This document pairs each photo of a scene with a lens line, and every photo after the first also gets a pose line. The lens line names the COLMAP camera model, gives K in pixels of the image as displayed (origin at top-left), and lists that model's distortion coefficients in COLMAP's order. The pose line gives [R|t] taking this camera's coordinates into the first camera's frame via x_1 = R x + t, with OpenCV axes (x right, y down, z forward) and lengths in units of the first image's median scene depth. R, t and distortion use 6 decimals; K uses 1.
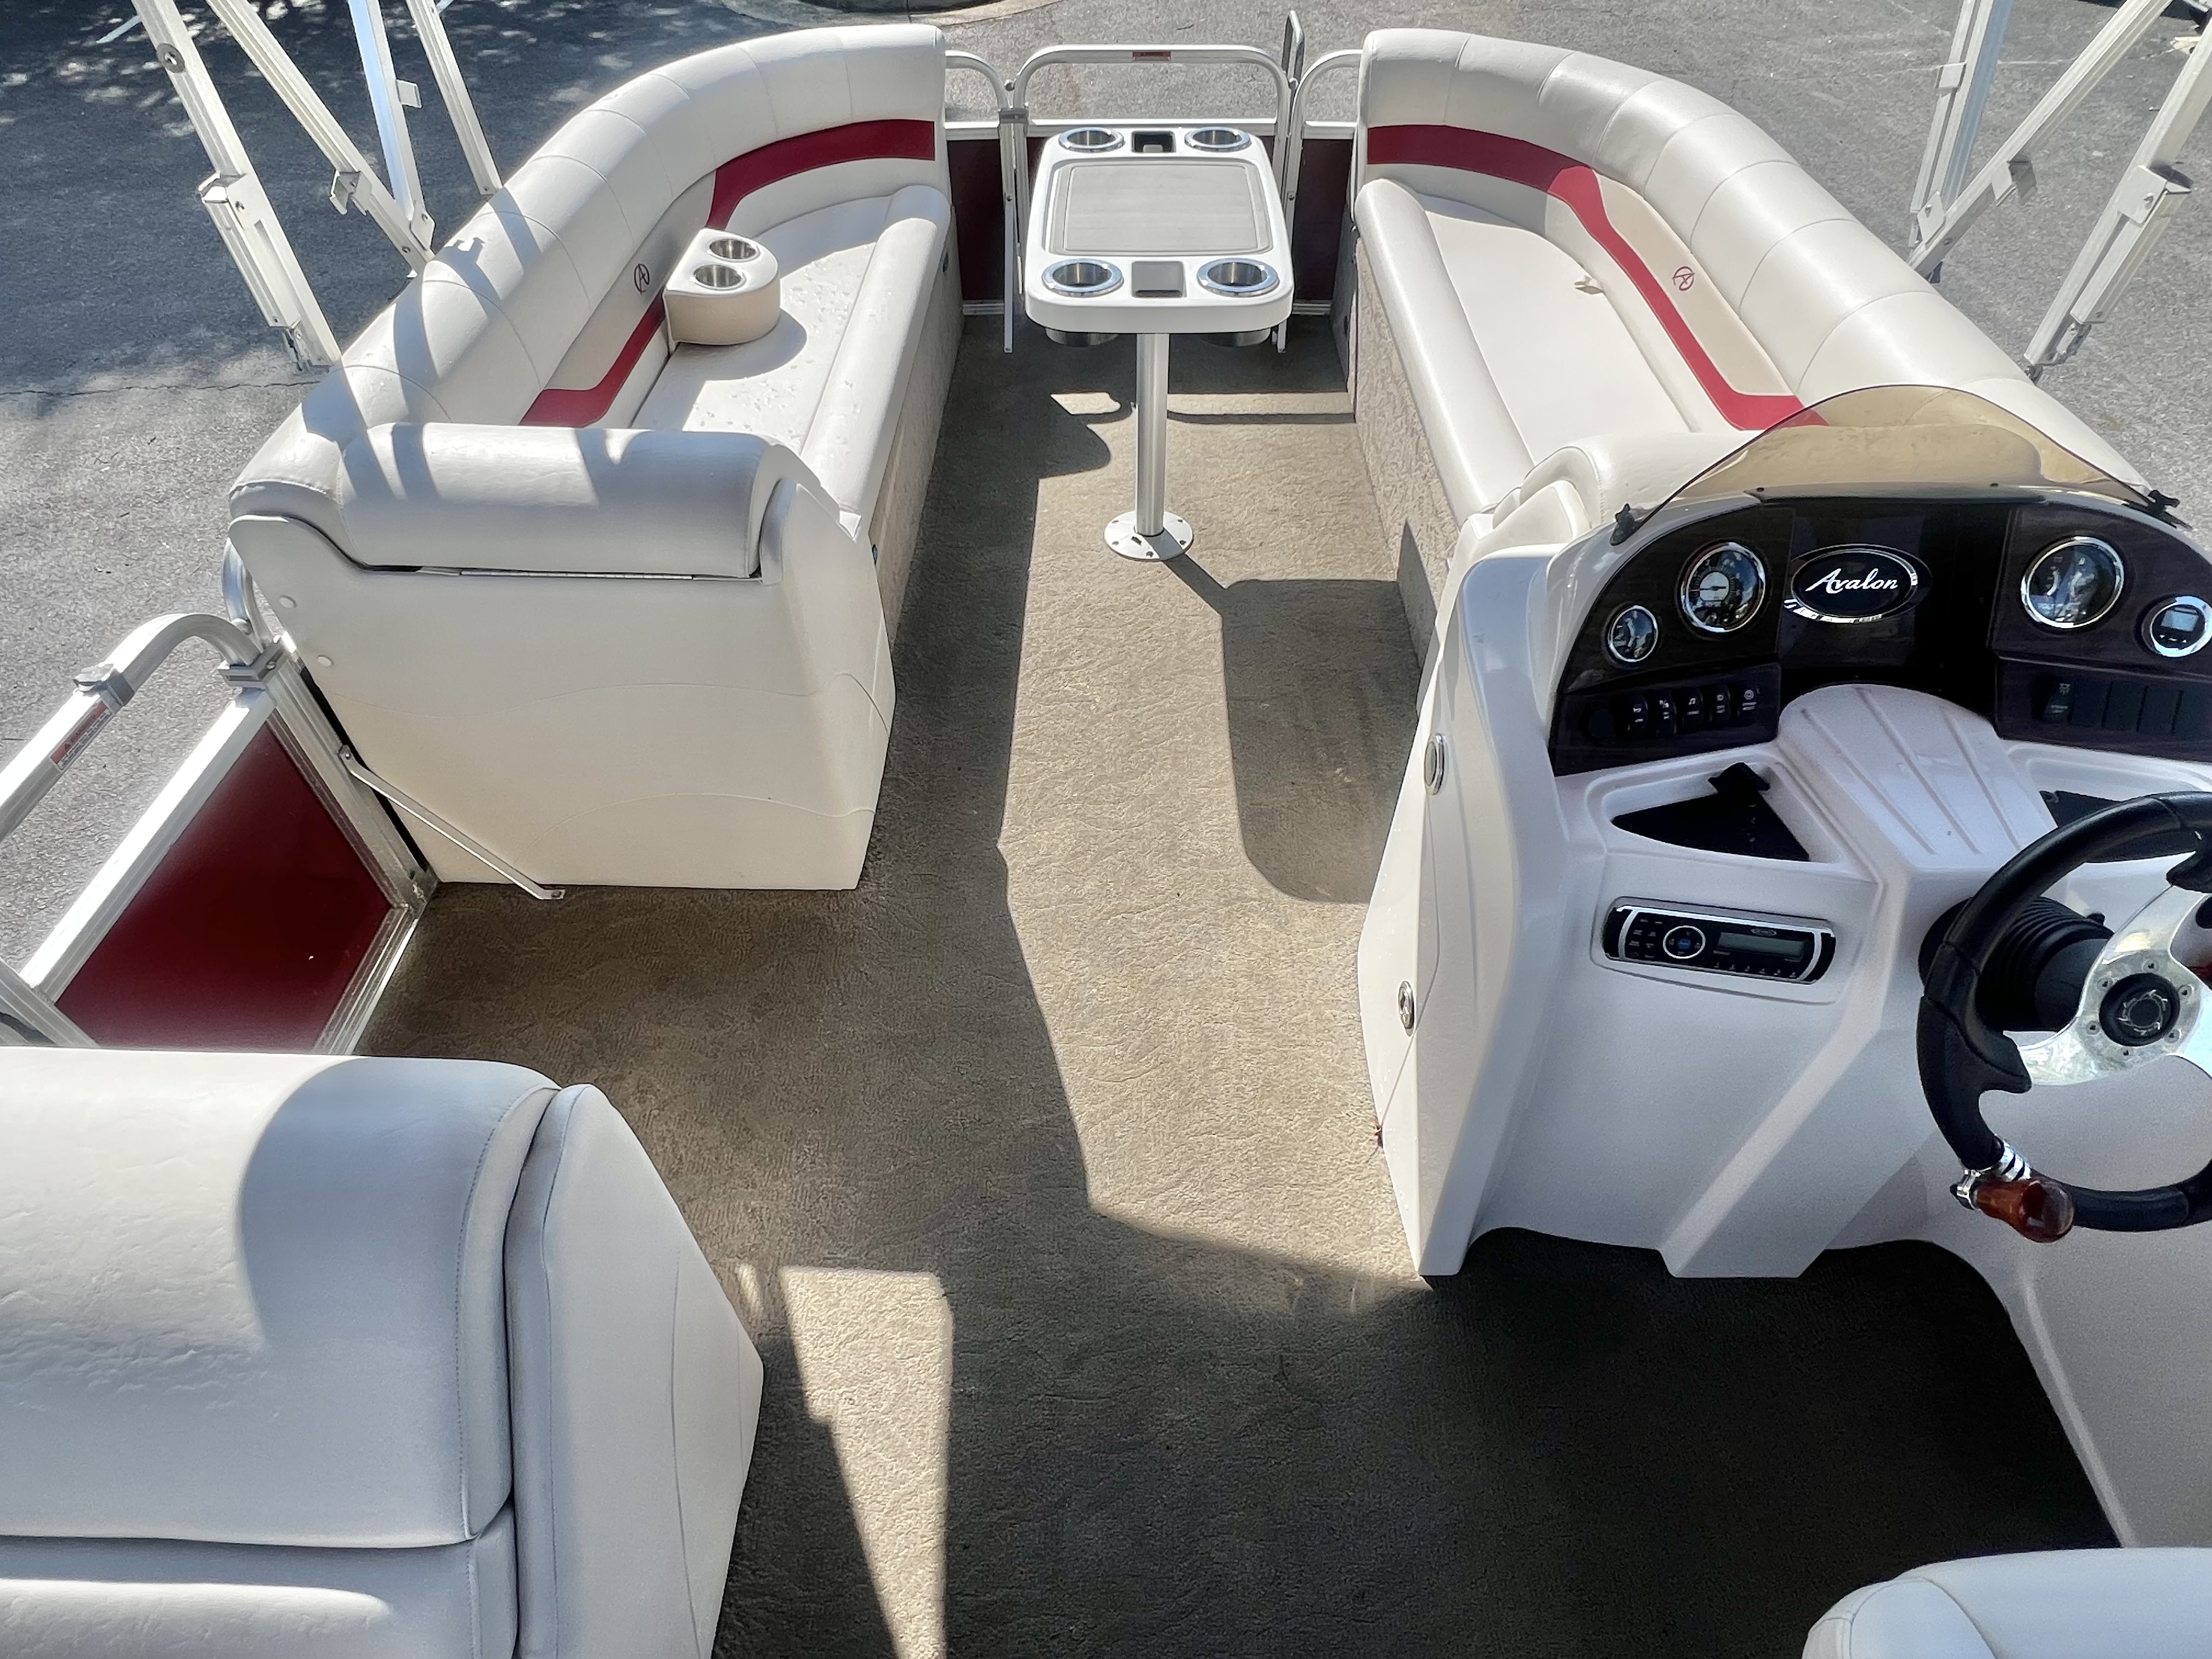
lens RADIAL K [[1205.7, 0, 1089.3], [0, 1205.7, 830.0], [0, 0, 1]] dist [-0.004653, -0.000191]
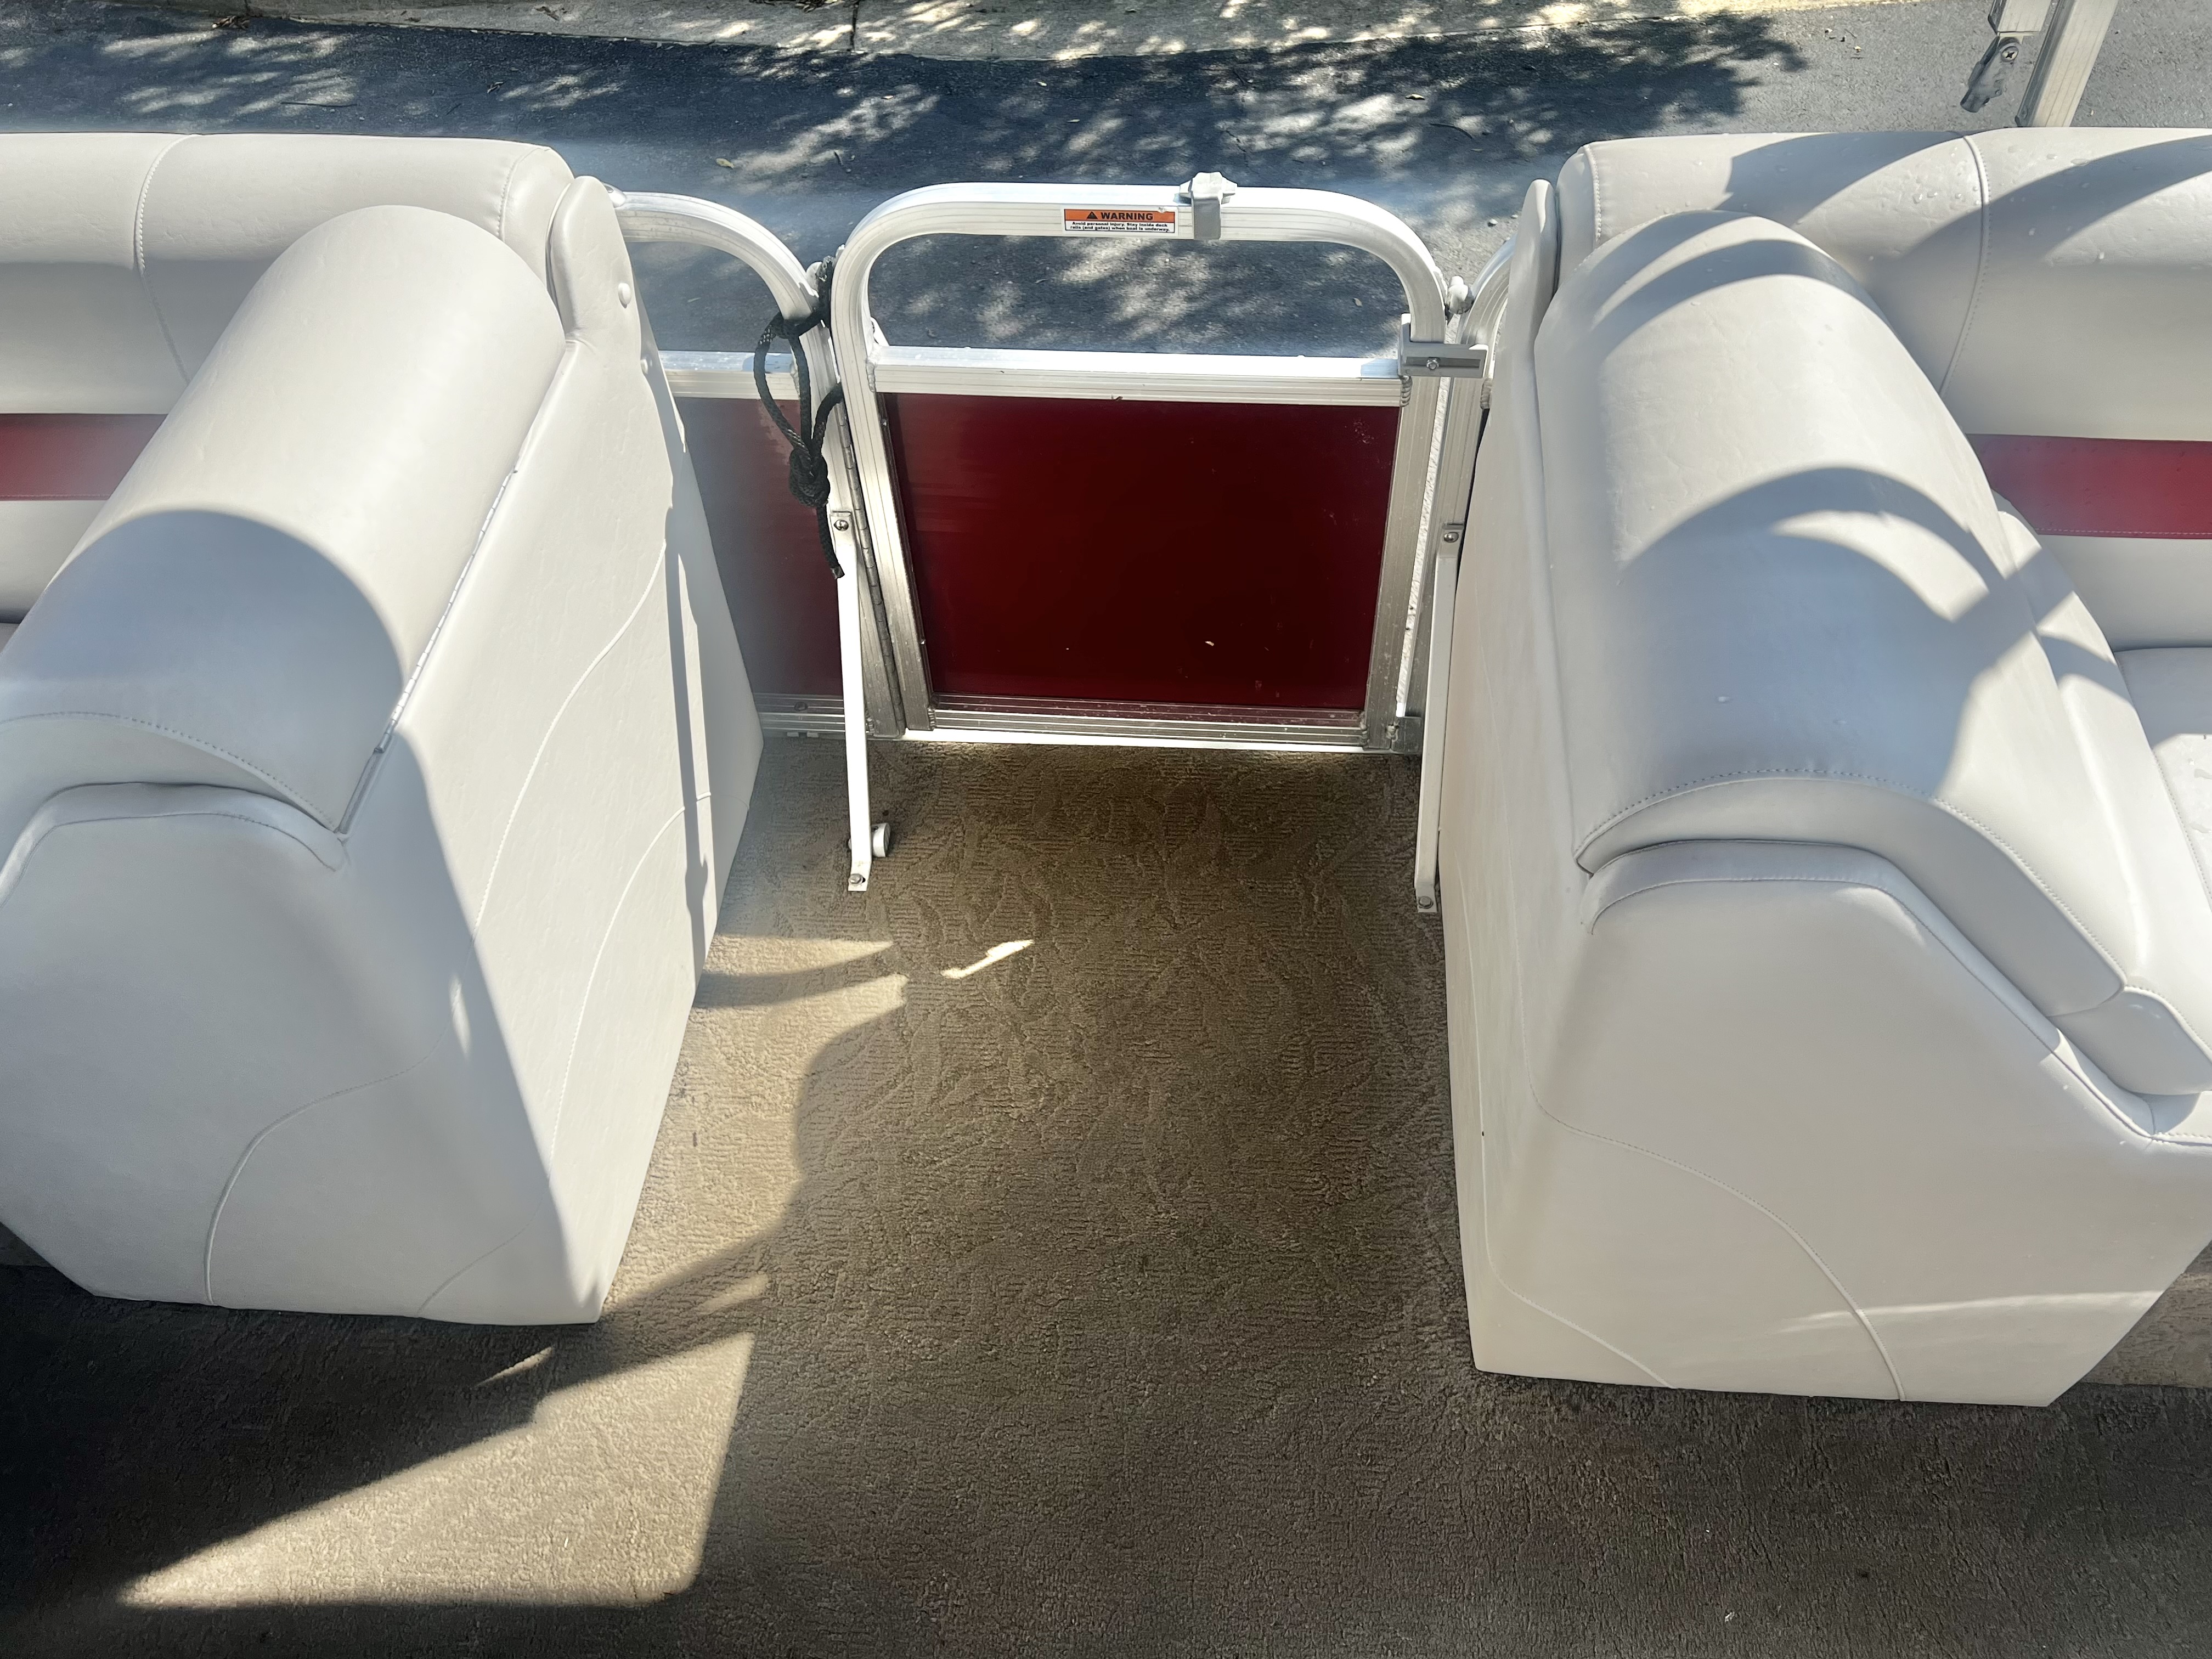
lens RADIAL K [[1732.9, 0, 1109.4], [0, 1732.9, 823.4], [0, 0, 1]] dist [0.038226, -0.040413]
pose [[-0.051546, 0.770849, -0.634929, 0.108152], [-0.709275, 0.419316, 0.566660, -0.374284], [0.703045, 0.479549, 0.525129, 0.416228]]
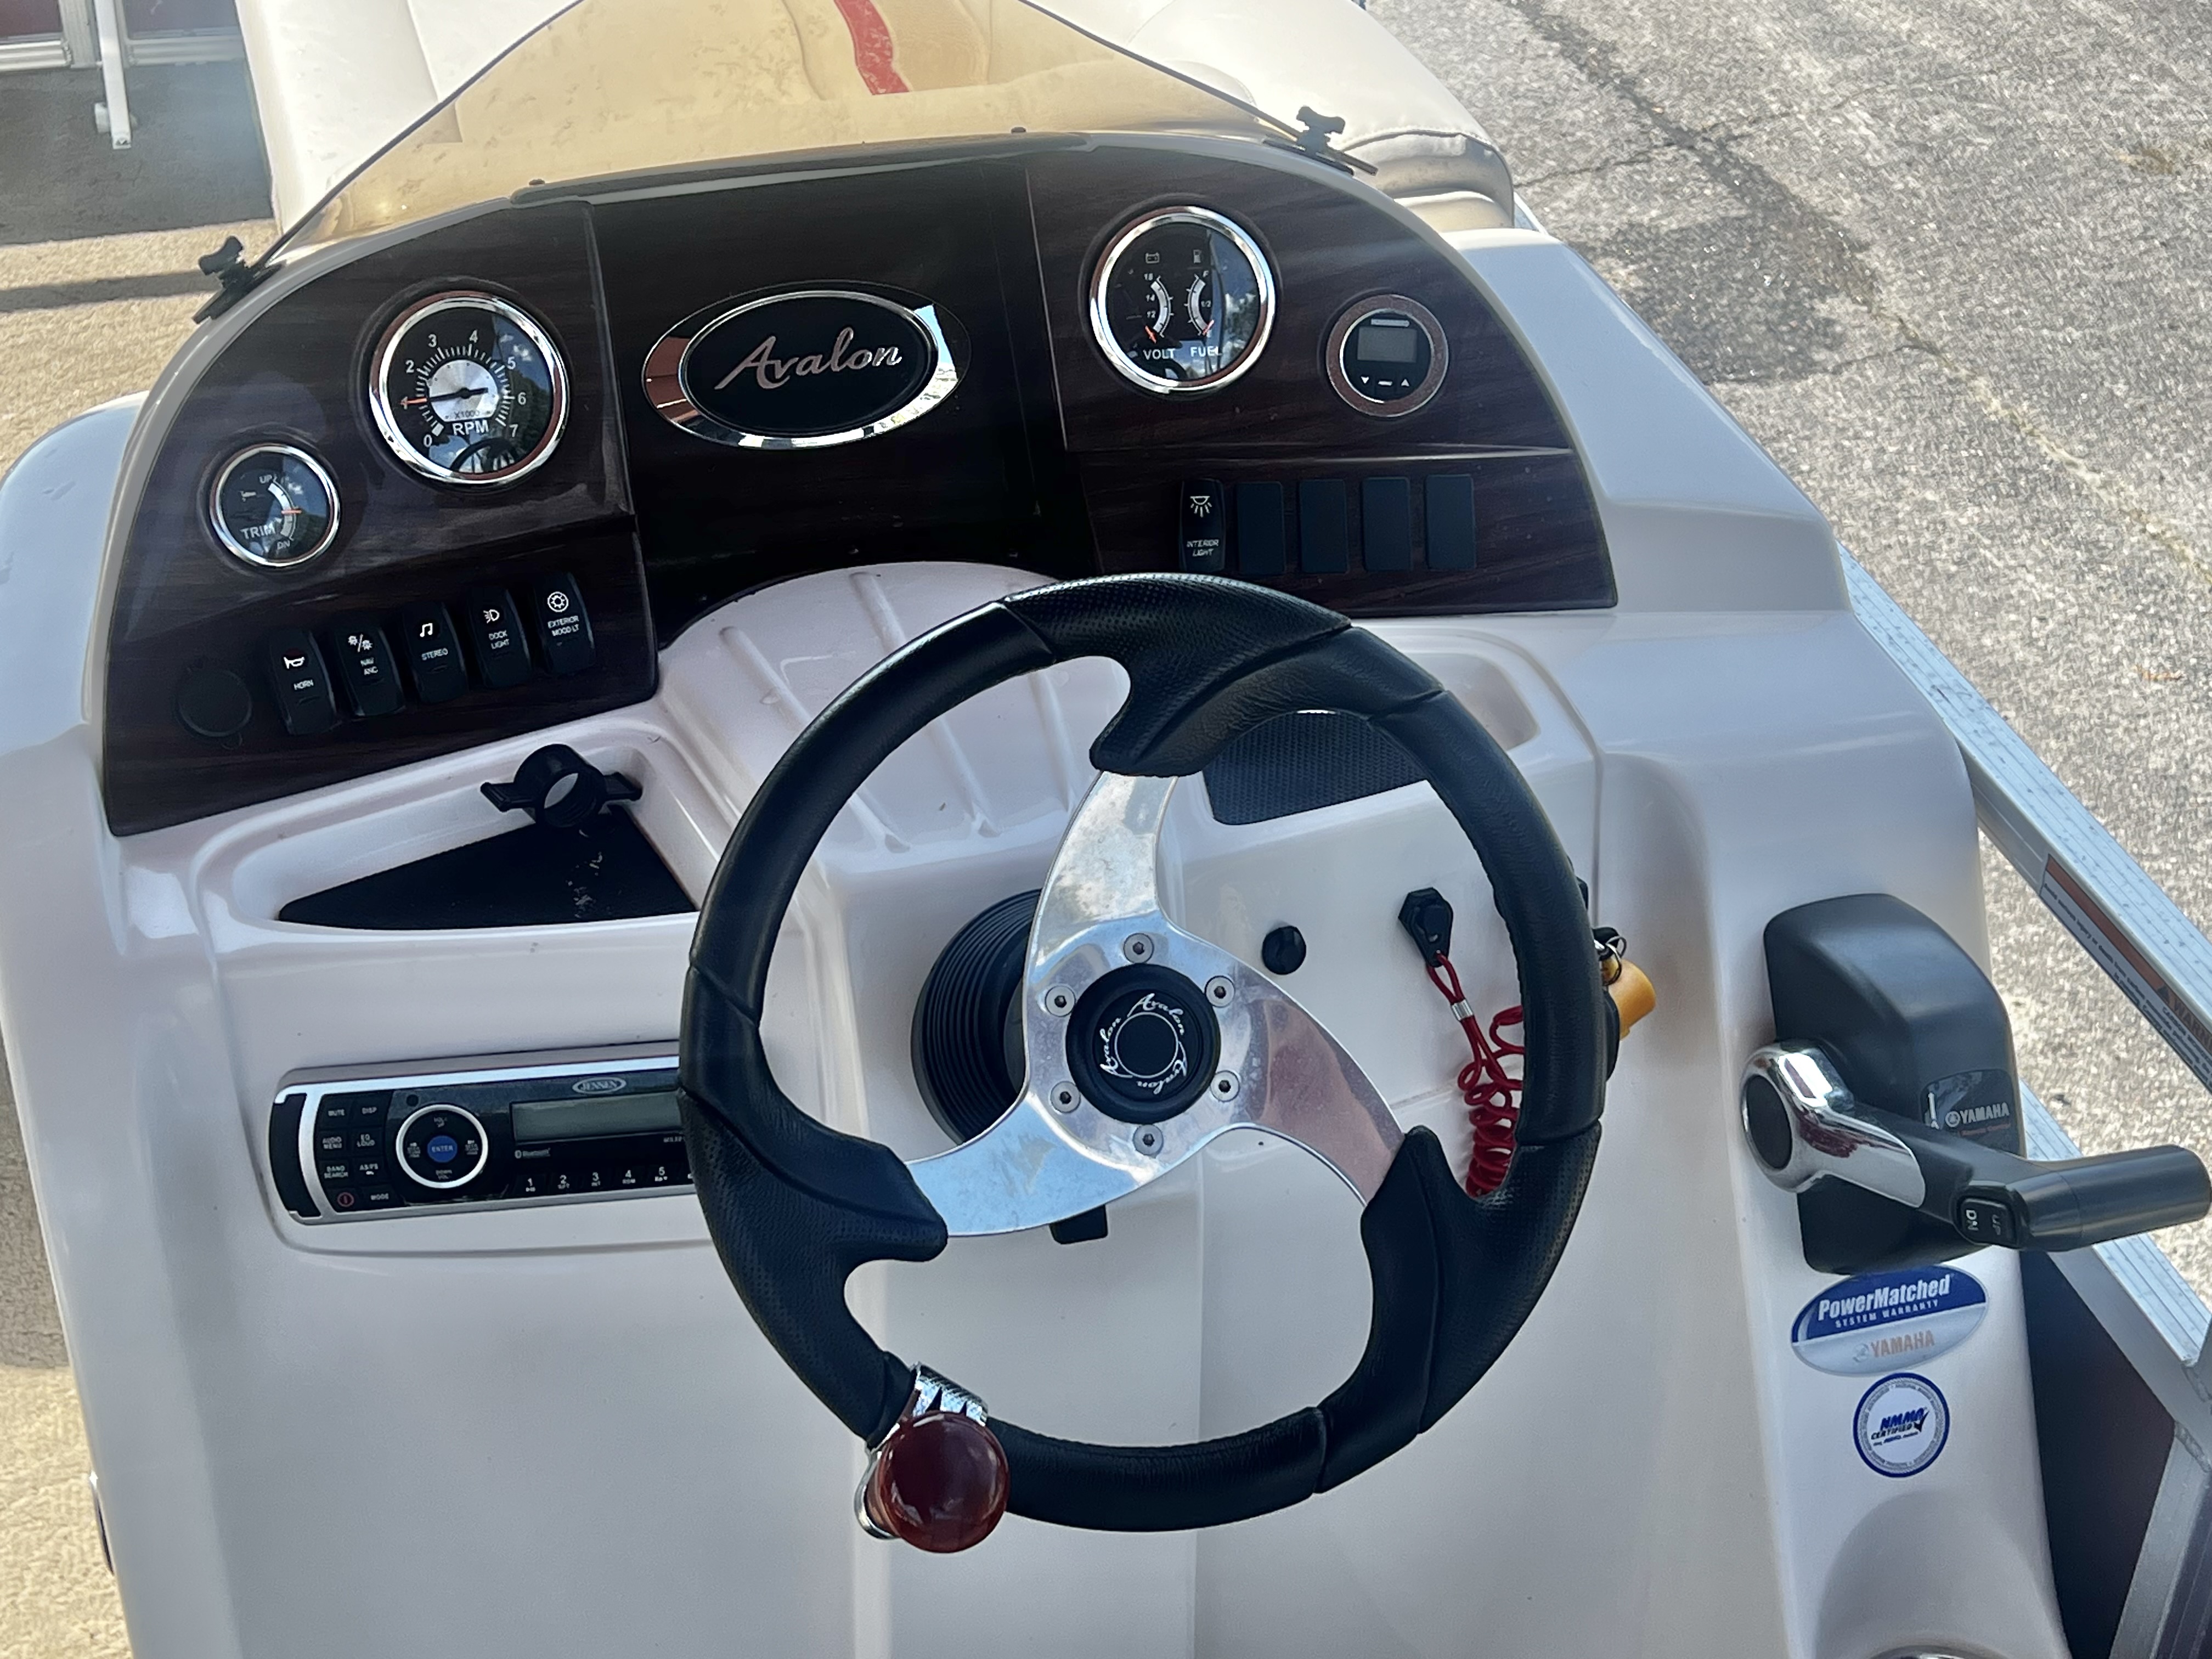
lens RADIAL K [[3174.3, 0, 1095.7], [0, 3174.3, 789.3], [0, 0, 1]] dist [0.095853, 0.000000]
pose [[0.953631, -0.143024, 0.264824, 0.266329], [0.195687, 0.963155, -0.184497, 0.141043], [-0.228679, 0.227764, 0.946483, -0.111576]]
